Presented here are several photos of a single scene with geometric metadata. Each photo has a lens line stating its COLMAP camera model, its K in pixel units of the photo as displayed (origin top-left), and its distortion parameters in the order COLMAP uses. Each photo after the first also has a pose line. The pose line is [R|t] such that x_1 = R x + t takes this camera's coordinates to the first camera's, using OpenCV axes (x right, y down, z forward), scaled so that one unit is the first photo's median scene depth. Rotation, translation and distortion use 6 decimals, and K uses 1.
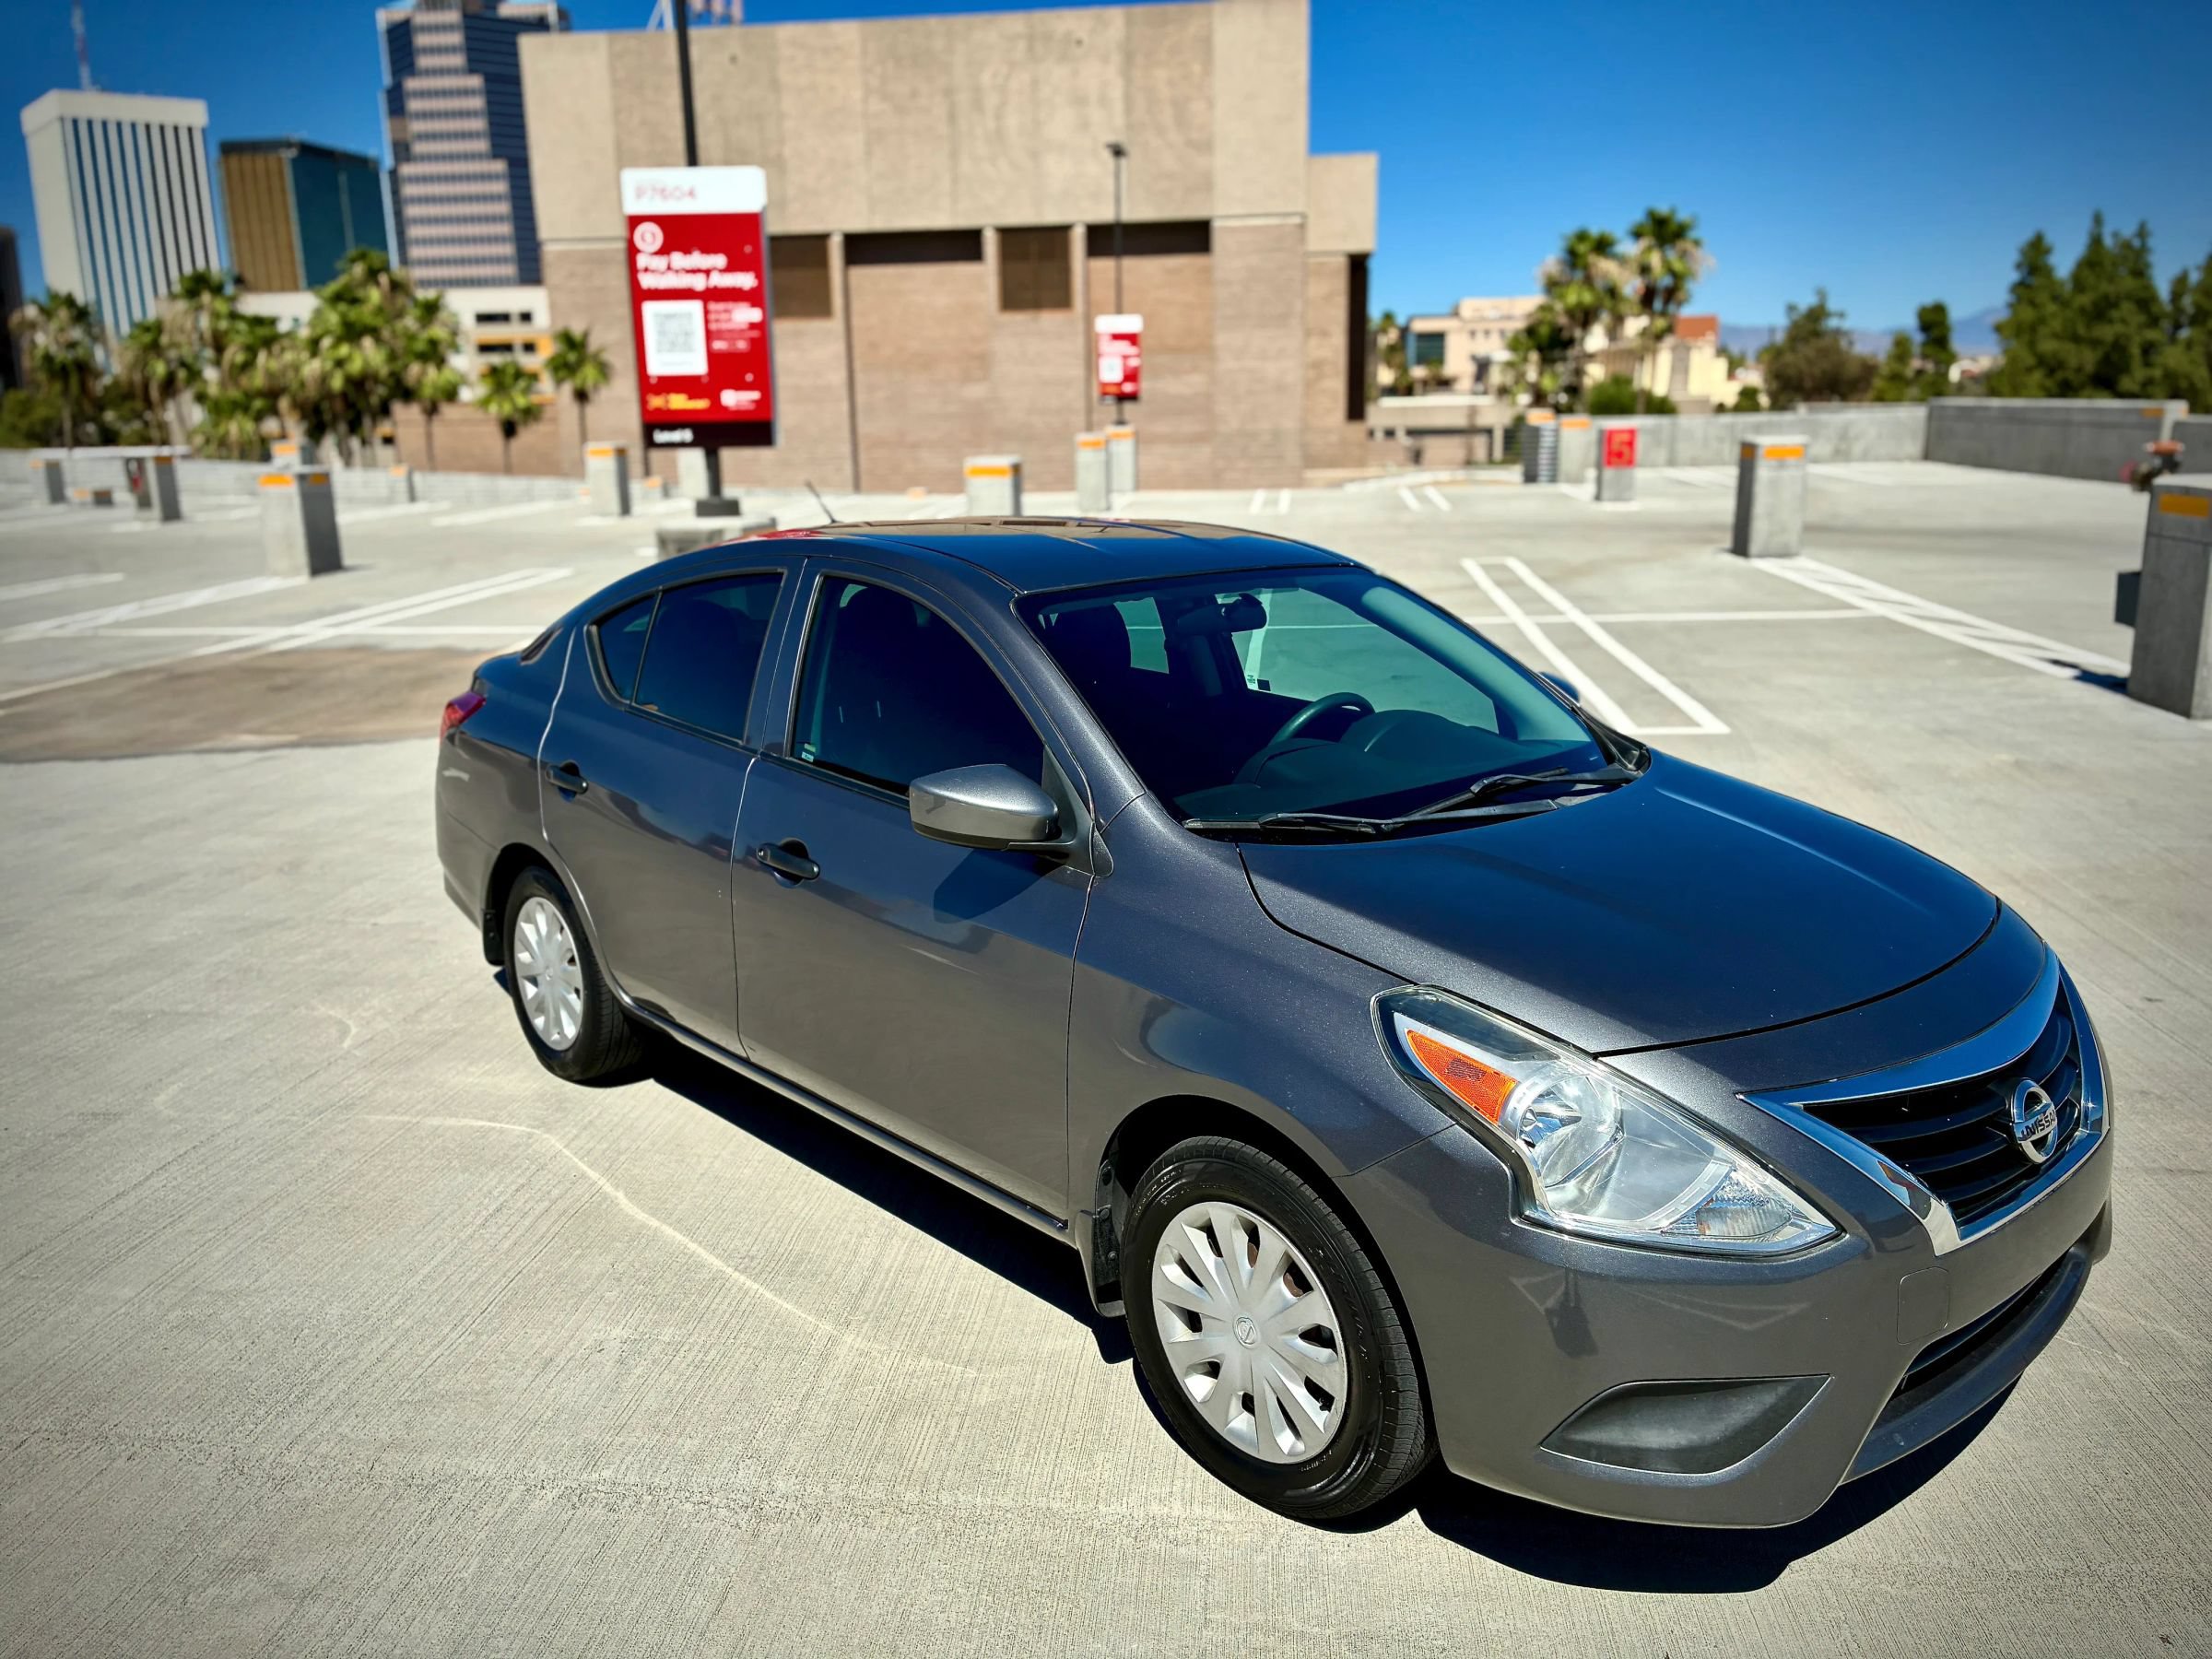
lens RADIAL K [[1689.3, 0, 1097.6], [0, 1689.3, 821.0], [0, 0, 1]] dist [0.055472, -0.067139]
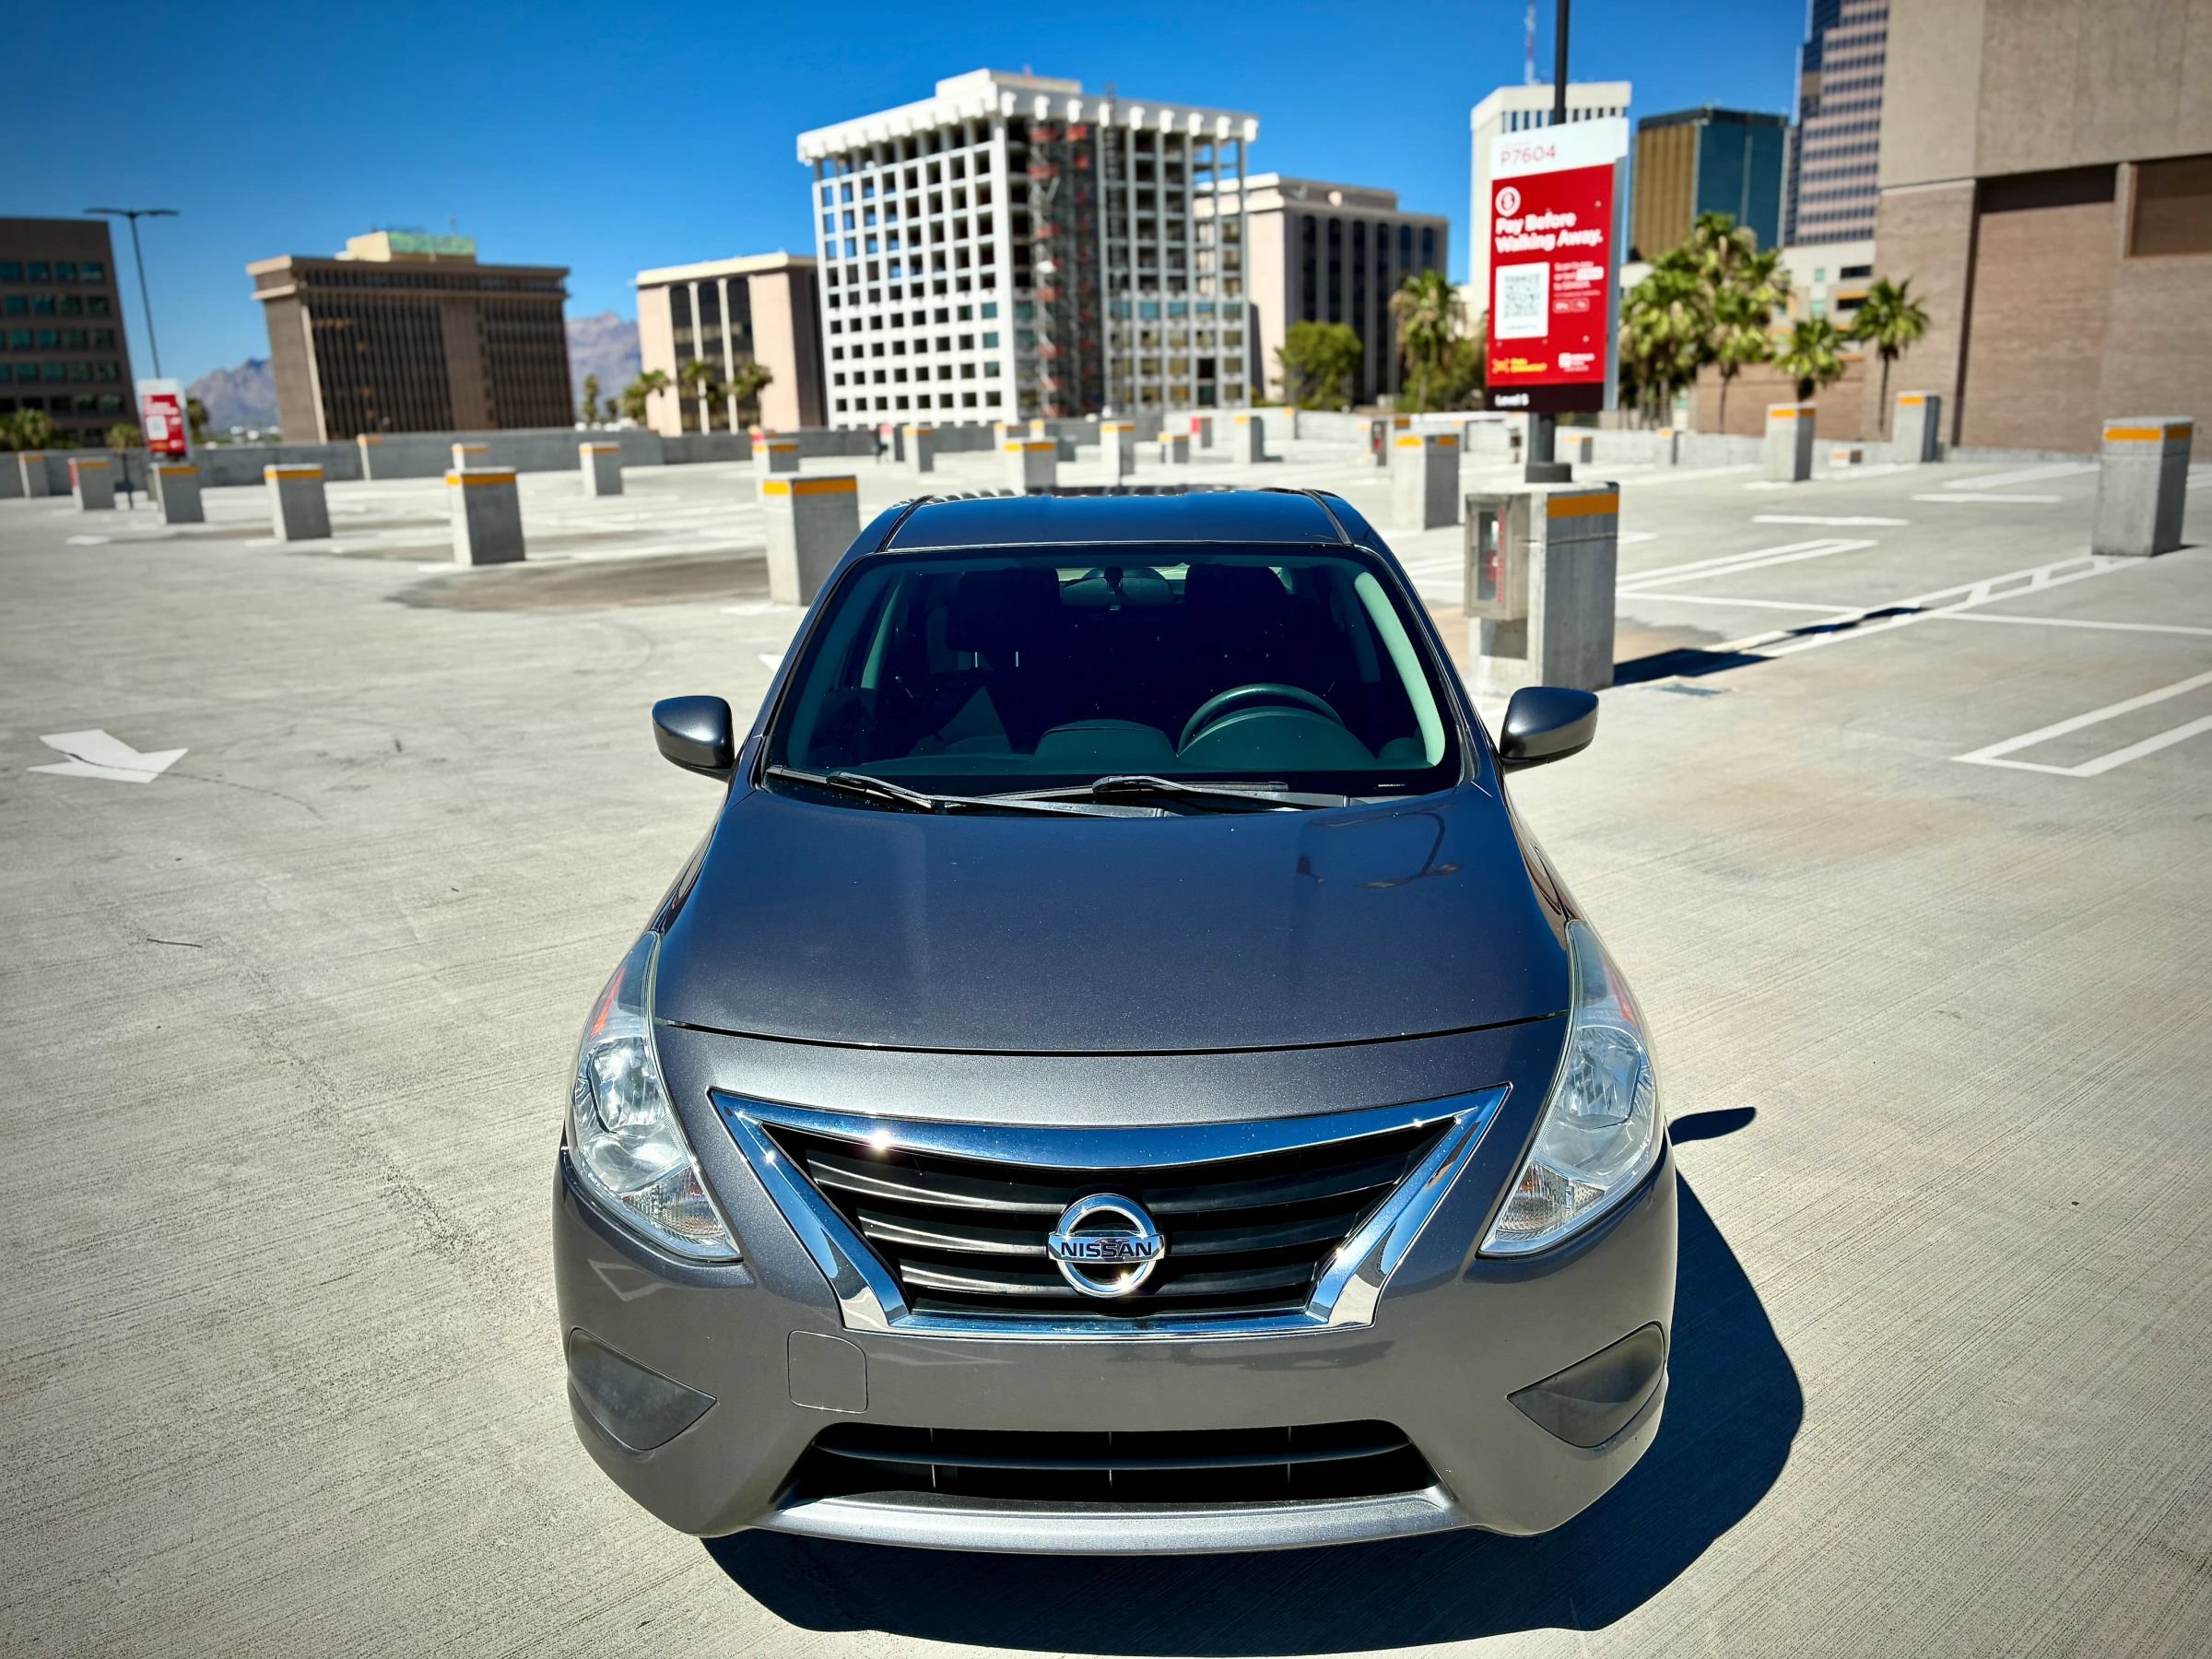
lens RADIAL K [[1689.3, 0, 1094.4], [0, 1689.3, 826.3], [0, 0, 1]] dist [0.055472, -0.067139]
pose [[0.731587, 0.159192, -0.662901, 0.276282], [-0.142727, 0.986572, 0.079404, -0.023168], [0.666640, 0.036523, 0.744484, 0.099330]]
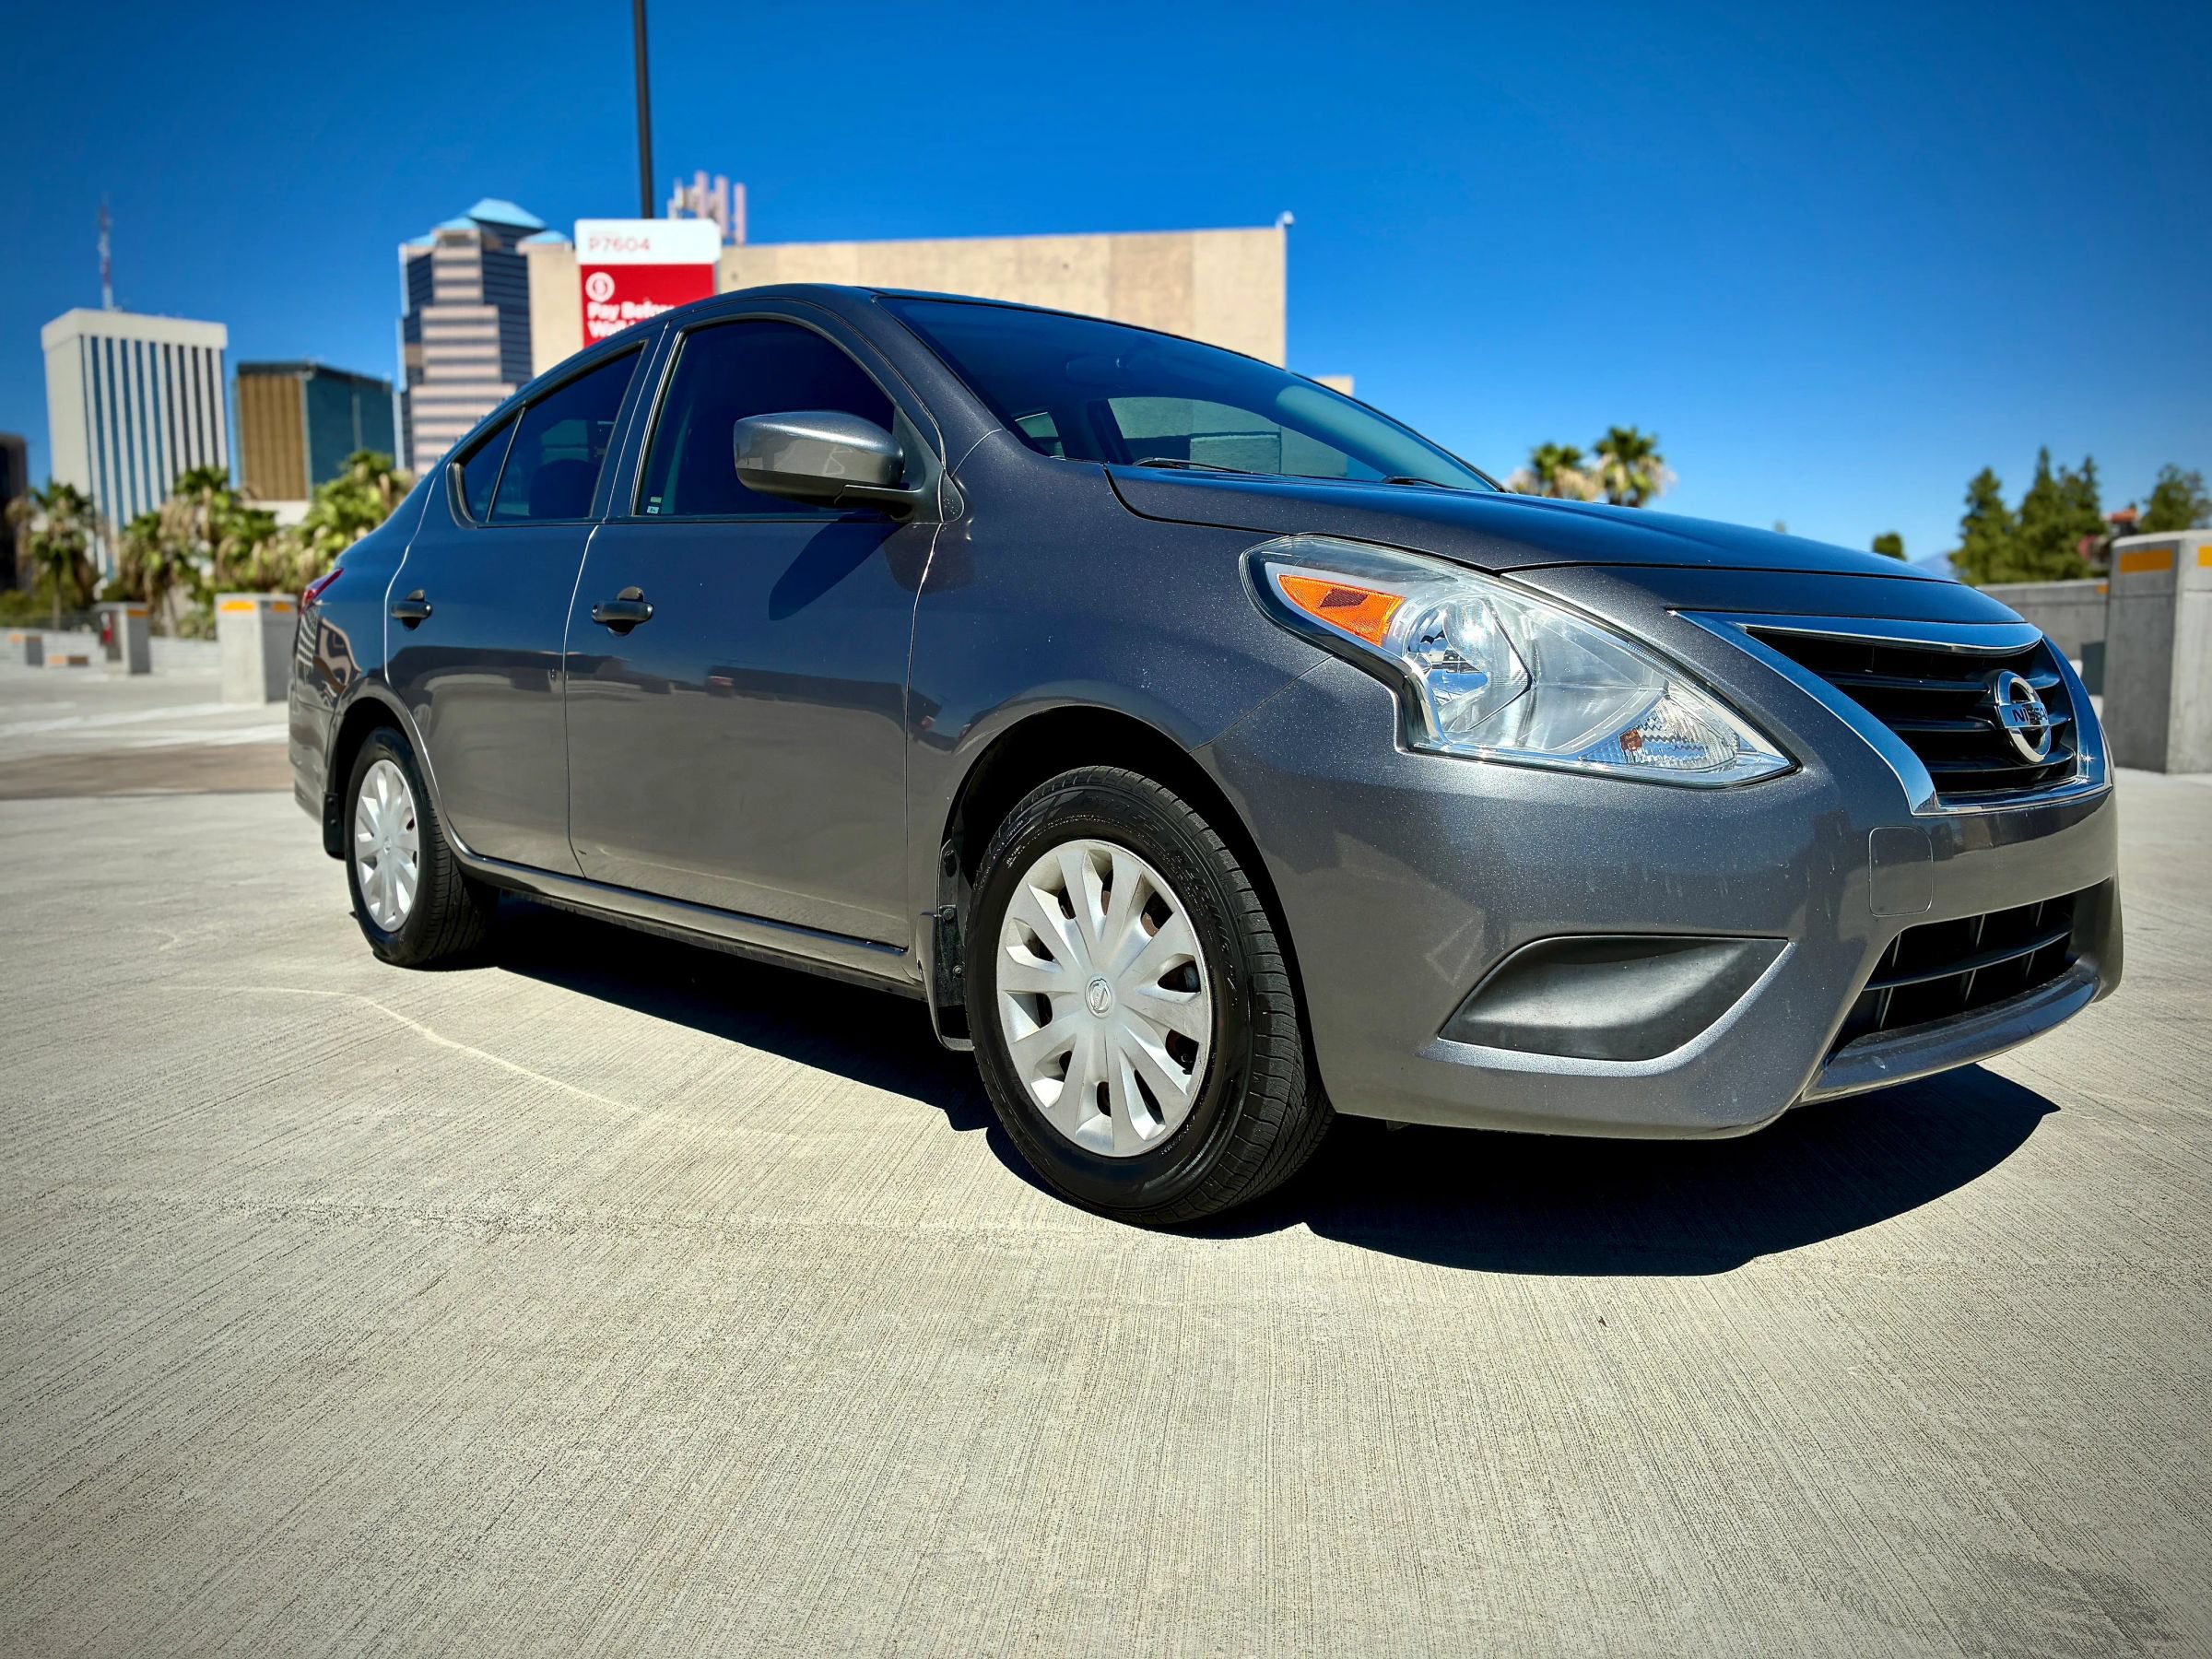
lens RADIAL K [[1689.3, 0, 1107.9], [0, 1689.3, 817.3], [0, 0, 1]] dist [0.055472, -0.067139]
pose [[0.999809, 0.012507, 0.015006, 0.021701], [-0.010458, 0.991512, -0.129591, 0.088976], [-0.016499, 0.129409, 0.991454, 0.045927]]
